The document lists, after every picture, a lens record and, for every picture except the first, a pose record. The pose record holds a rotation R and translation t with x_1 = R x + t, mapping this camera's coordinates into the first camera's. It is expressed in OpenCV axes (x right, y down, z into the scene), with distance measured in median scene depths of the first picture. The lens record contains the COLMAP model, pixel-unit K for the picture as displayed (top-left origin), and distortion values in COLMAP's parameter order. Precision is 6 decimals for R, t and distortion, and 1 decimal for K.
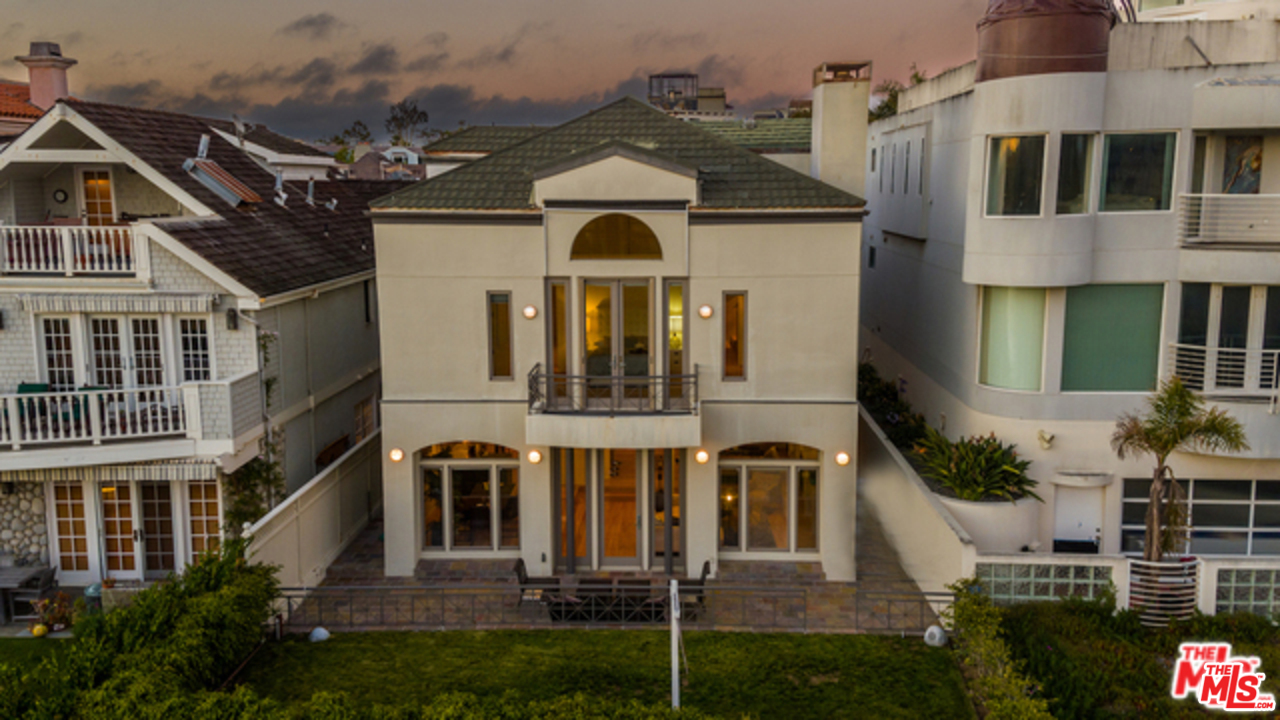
lens RADIAL K [[1082.9, 0, 640.0], [0, 1082.9, 360.0], [0, 0, 1]] dist [0.339005, -0.489443]
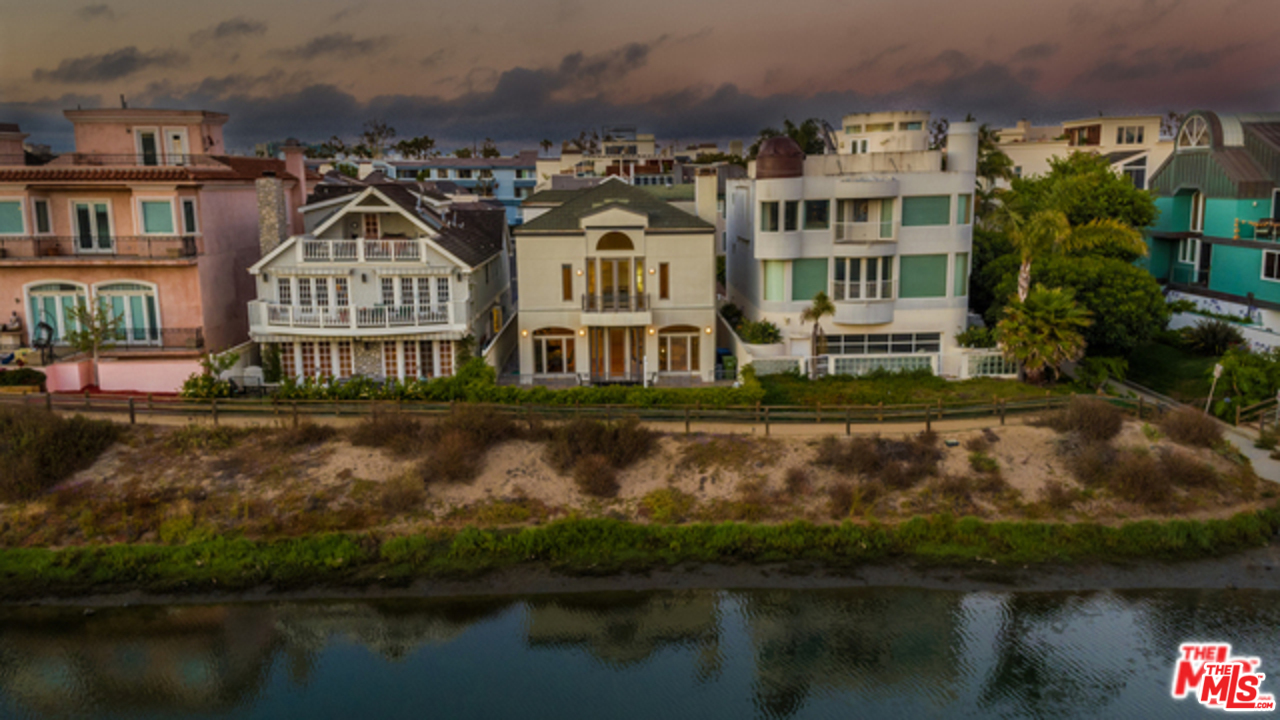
lens RADIAL K [[1082.9, 0, 640.0], [0, 1082.9, 360.0], [0, 0, 1]] dist [0.339005, -0.489443]
pose [[0.998463, -0.017618, 0.052547, -0.097455], [0.017556, 0.999845, 0.001643, 0.148931], [-0.052567, -0.000718, 0.998617, -1.419107]]
